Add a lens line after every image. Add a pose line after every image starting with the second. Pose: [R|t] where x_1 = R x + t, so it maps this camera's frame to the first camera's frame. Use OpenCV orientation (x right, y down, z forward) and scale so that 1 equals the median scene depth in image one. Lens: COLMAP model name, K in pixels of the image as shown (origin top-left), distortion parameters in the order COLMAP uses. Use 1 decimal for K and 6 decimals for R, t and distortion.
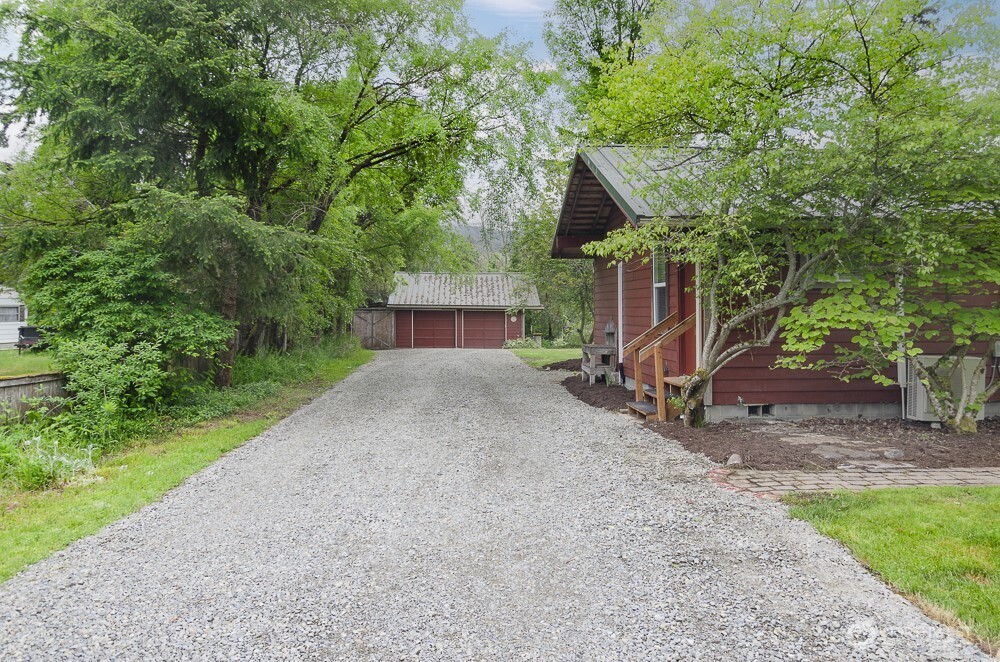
lens RADIAL K [[698.5, 0, 501.9], [0, 698.5, 292.1], [0, 0, 1]] dist [0.000644, 0.004483]
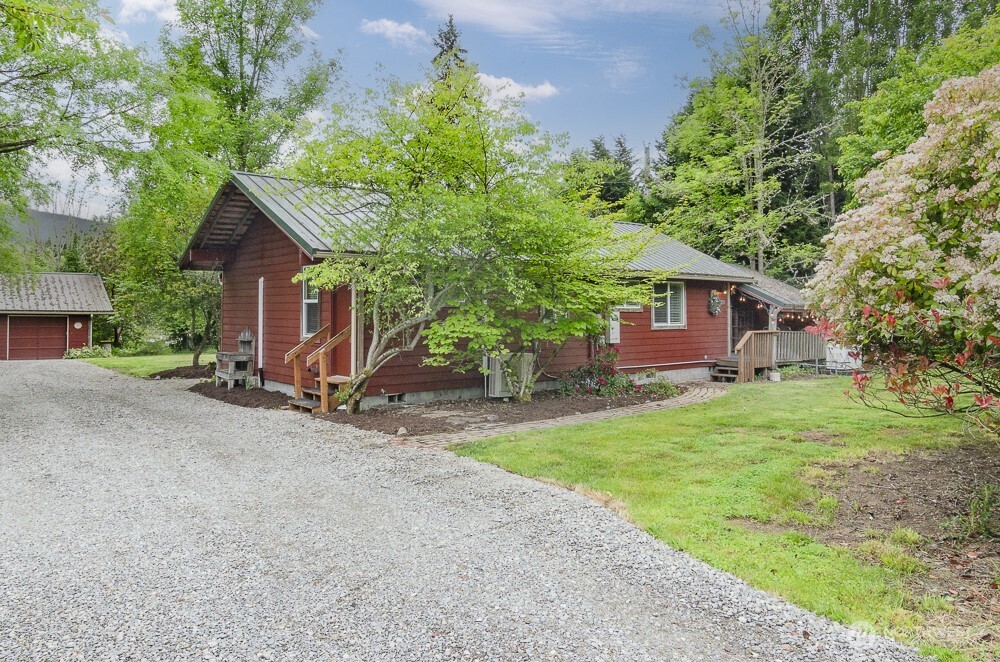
lens RADIAL K [[698.5, 0, 501.9], [0, 698.5, 292.1], [0, 0, 1]] dist [0.000644, 0.004483]
pose [[0.819938, 0.016543, 0.572214, -0.267100], [-0.015183, 0.999859, -0.007151, -0.030717], [-0.572252, -0.002825, 0.820073, -0.238920]]
